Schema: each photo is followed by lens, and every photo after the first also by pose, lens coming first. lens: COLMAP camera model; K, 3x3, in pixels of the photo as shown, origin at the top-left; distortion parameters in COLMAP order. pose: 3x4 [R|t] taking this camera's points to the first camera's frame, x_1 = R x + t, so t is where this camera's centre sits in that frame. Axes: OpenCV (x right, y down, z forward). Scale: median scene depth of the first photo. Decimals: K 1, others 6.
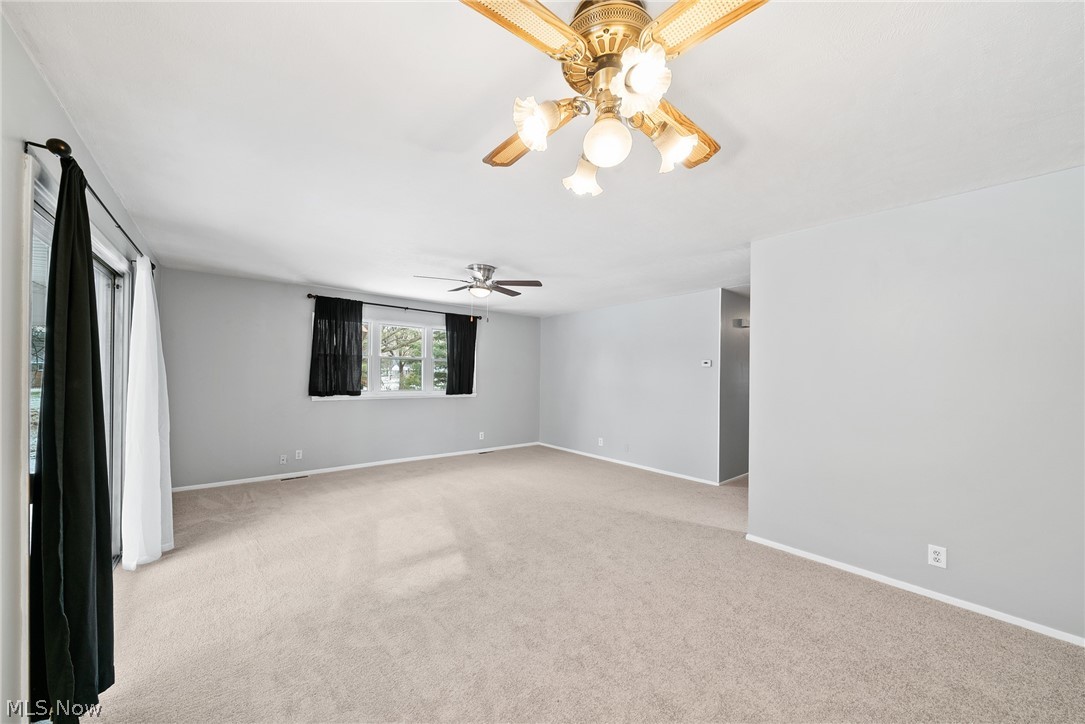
lens RADIAL K [[390.5, 0, 544.9], [0, 390.5, 371.9], [0, 0, 1]] dist [0.000292, 0.000037]
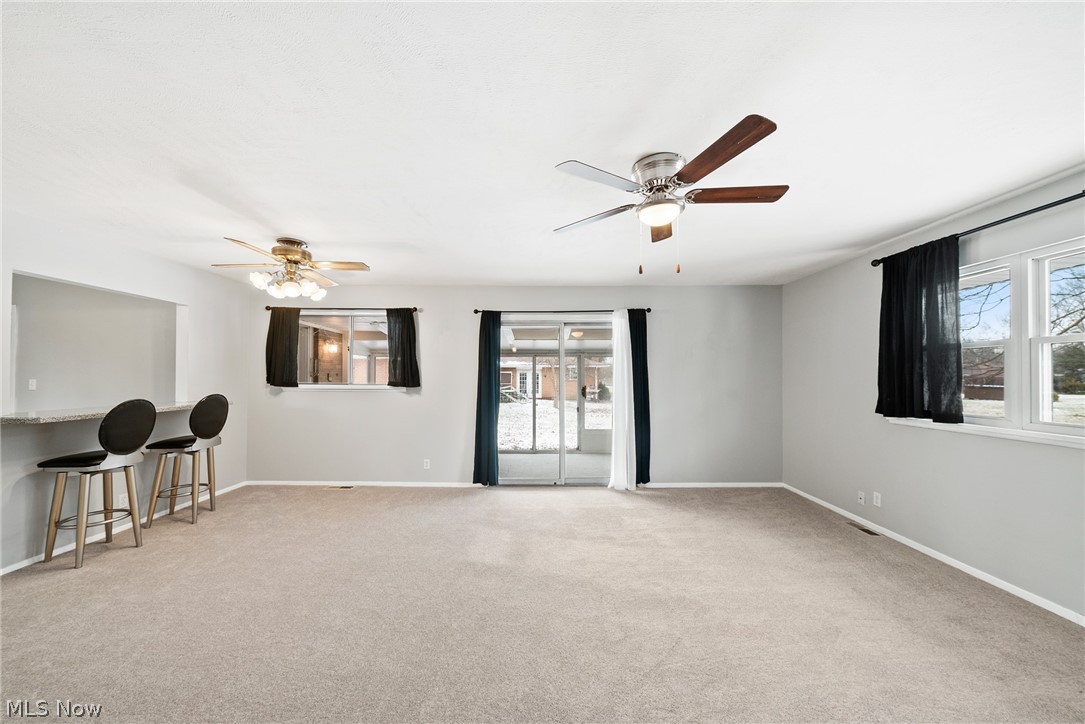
lens RADIAL K [[381.5, 0, 542.0], [0, 381.5, 373.7], [0, 0, 1]] dist [-0.001892, -0.000240]
pose [[-0.647178, -0.015803, -0.762175, 0.258517], [-0.007508, 0.999869, -0.014355, 0.007444], [0.762302, -0.003568, -0.647212, 1.005139]]
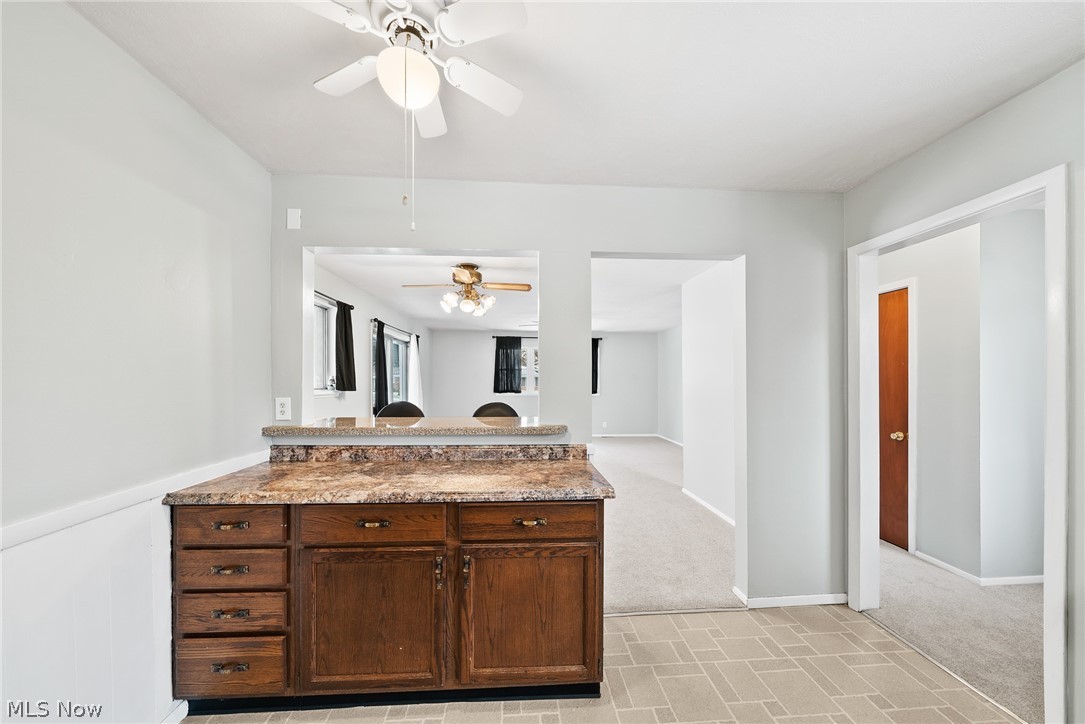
lens RADIAL K [[381.5, 0, 542.0], [0, 381.5, 373.7], [0, 0, 1]] dist [-0.001892, -0.000240]
pose [[0.804291, -0.020870, -0.593869, 0.632963], [0.009664, 0.999710, -0.022044, 0.016902], [0.594157, 0.011990, 0.804260, -0.287896]]
